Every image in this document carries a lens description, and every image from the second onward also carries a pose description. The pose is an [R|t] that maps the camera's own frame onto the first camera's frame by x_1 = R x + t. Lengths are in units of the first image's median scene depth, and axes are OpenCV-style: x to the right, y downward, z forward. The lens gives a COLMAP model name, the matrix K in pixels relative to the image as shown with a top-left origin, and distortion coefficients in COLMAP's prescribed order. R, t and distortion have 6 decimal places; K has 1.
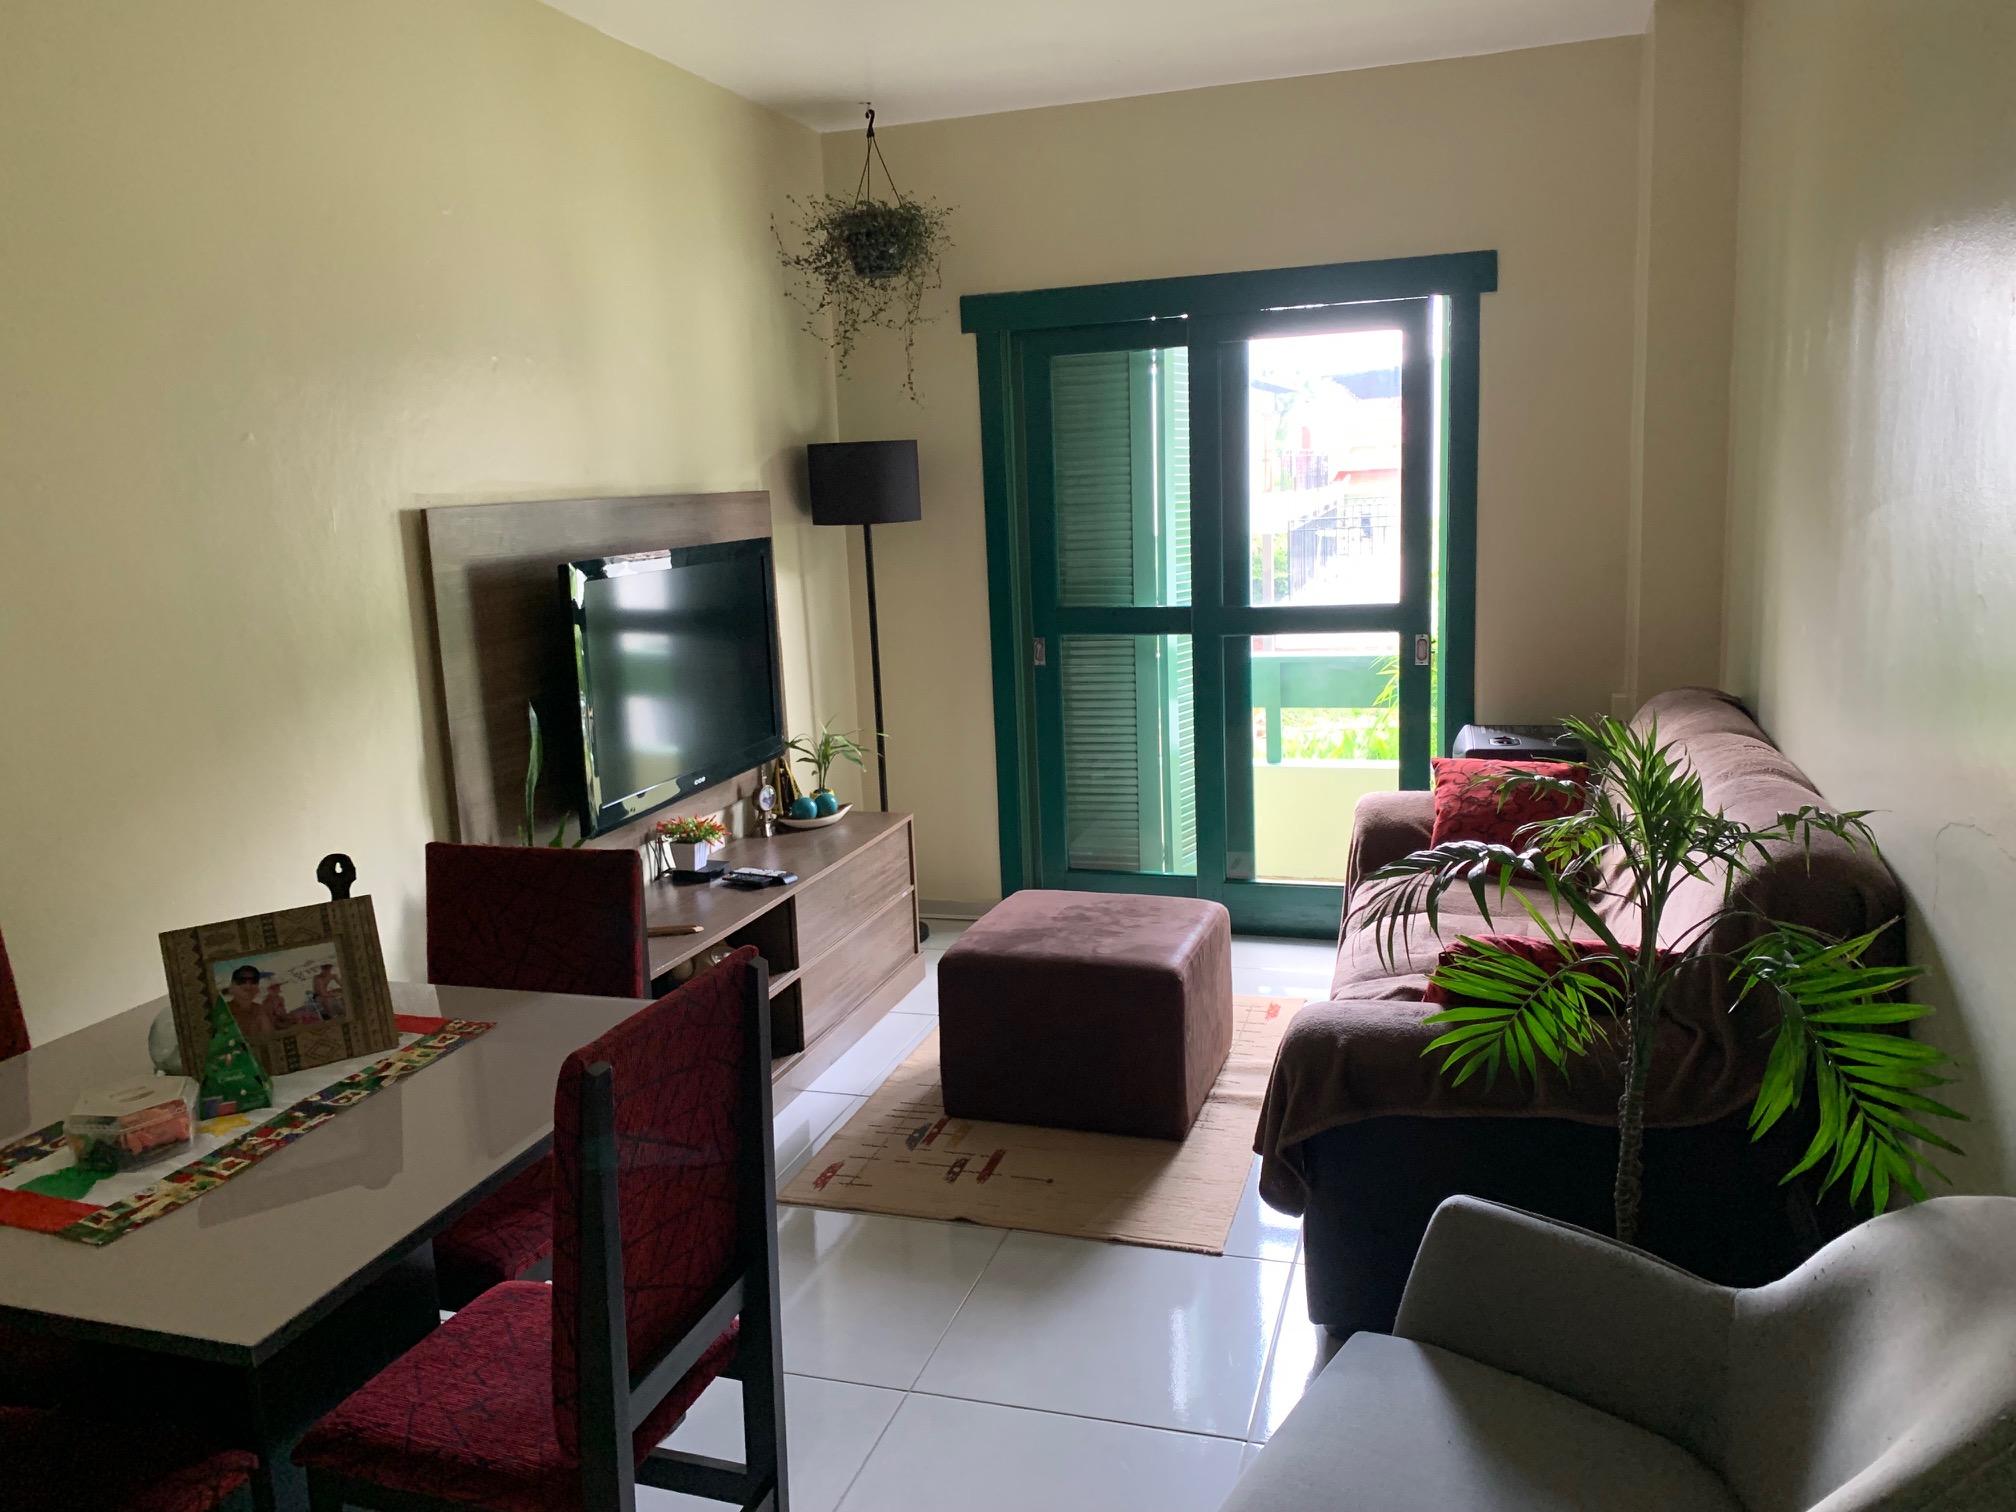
lens RADIAL K [[1510.4, 0, 1011.1], [0, 1510.4, 747.3], [0, 0, 1]] dist [0.052711, -0.068861]
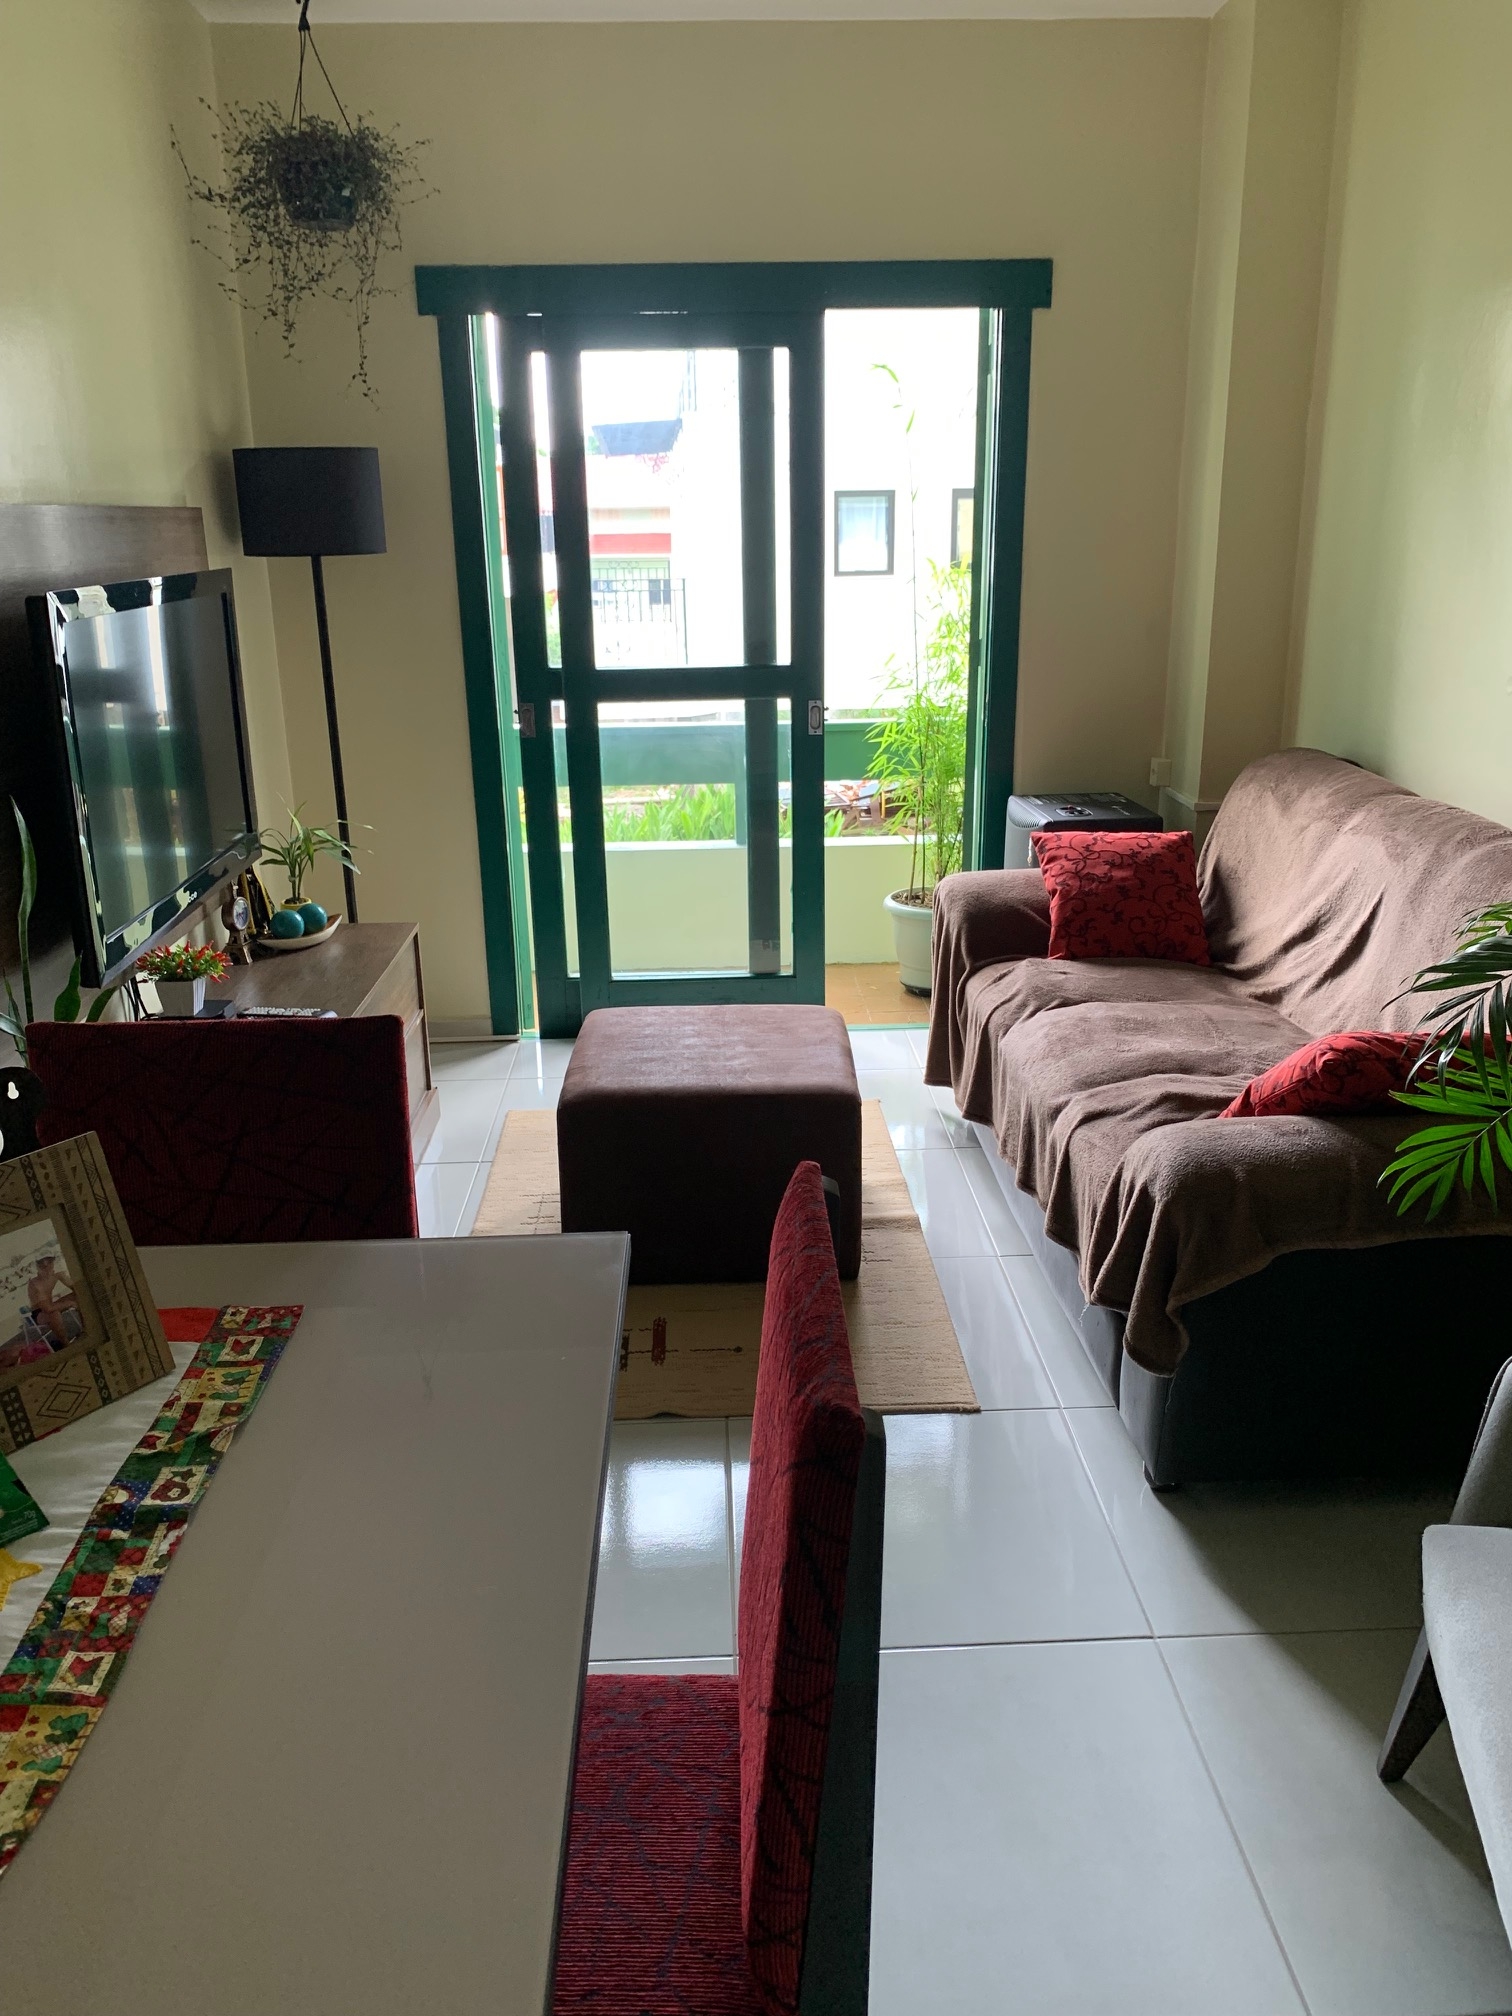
lens RADIAL K [[1510.4, 0, 756.0], [0, 1510.4, 1008.0], [0, 0, 1]] dist [0.052711, -0.068861]
pose [[0.940564, -0.074587, 0.331326, -0.197937], [0.033927, 0.991341, 0.126857, -0.009937], [-0.337919, -0.108076, 0.934949, 0.191095]]
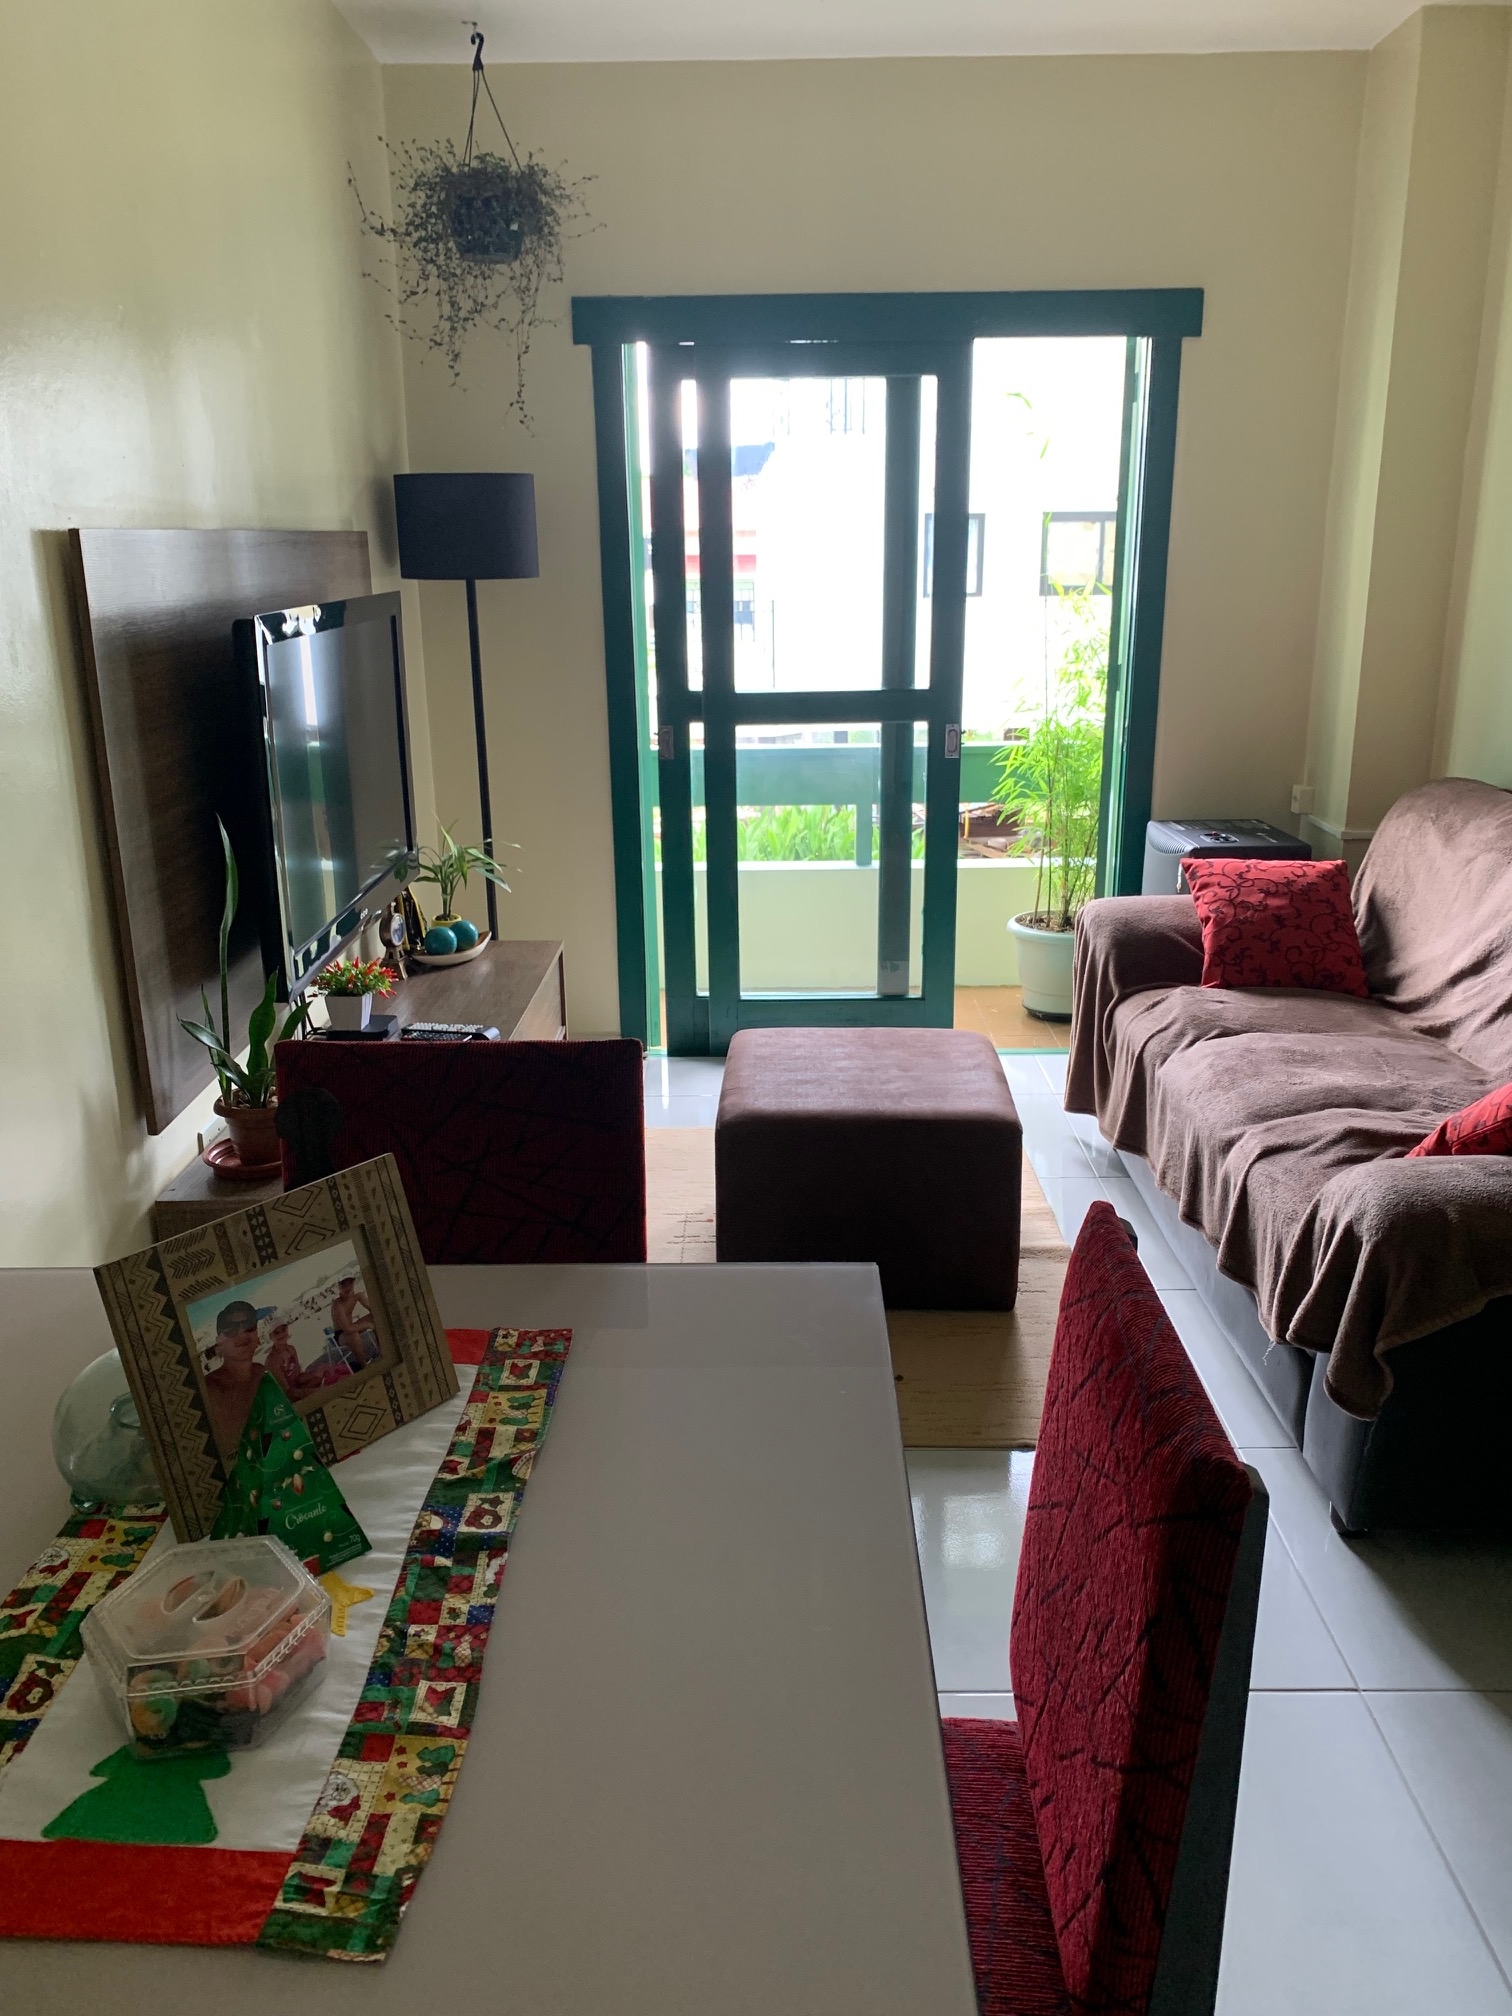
lens RADIAL K [[1509.8, 0, 764.3], [0, 1509.8, 989.8], [0, 0, 1]] dist [0.050516, -0.098089]
pose [[0.954040, -0.050852, 0.295334, -0.241954], [0.021207, 0.994484, 0.102727, -0.014184], [-0.298928, -0.091742, 0.949855, 0.208543]]
